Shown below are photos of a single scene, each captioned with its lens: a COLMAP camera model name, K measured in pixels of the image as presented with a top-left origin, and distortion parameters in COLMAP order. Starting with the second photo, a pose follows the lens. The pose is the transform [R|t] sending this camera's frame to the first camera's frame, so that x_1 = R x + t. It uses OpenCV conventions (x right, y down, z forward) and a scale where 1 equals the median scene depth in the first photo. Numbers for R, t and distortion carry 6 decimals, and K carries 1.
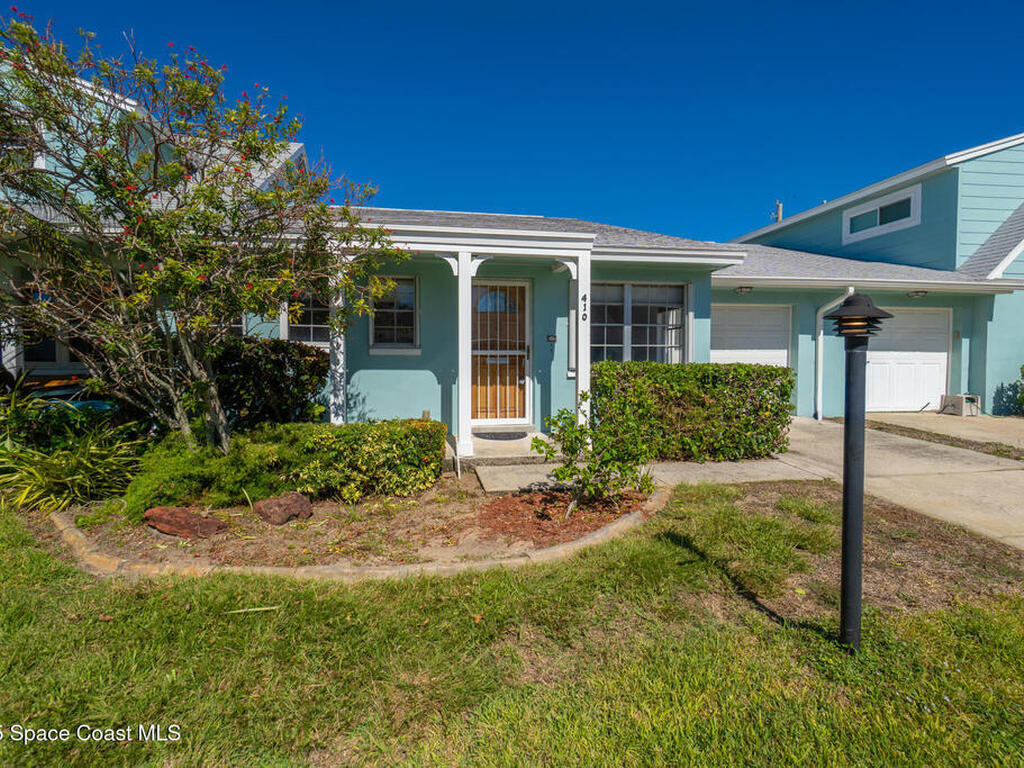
lens RADIAL K [[509.1, 0, 508.2], [0, 509.1, 380.1], [0, 0, 1]] dist [0.001782, 0.000098]
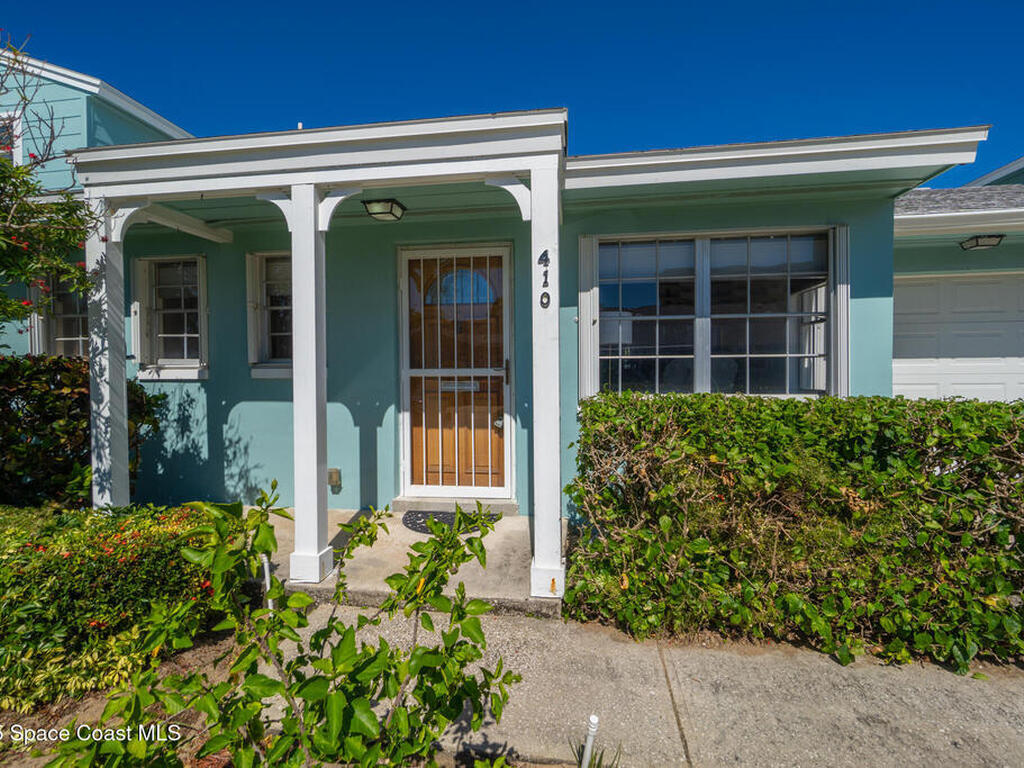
lens RADIAL K [[509.1, 0, 508.2], [0, 509.1, 380.1], [0, 0, 1]] dist [0.001782, 0.000098]
pose [[0.948291, -0.000340, -0.317401, 0.235635], [-0.002605, 0.999957, -0.008852, -0.042729], [0.317390, 0.009221, 0.948250, 0.494951]]
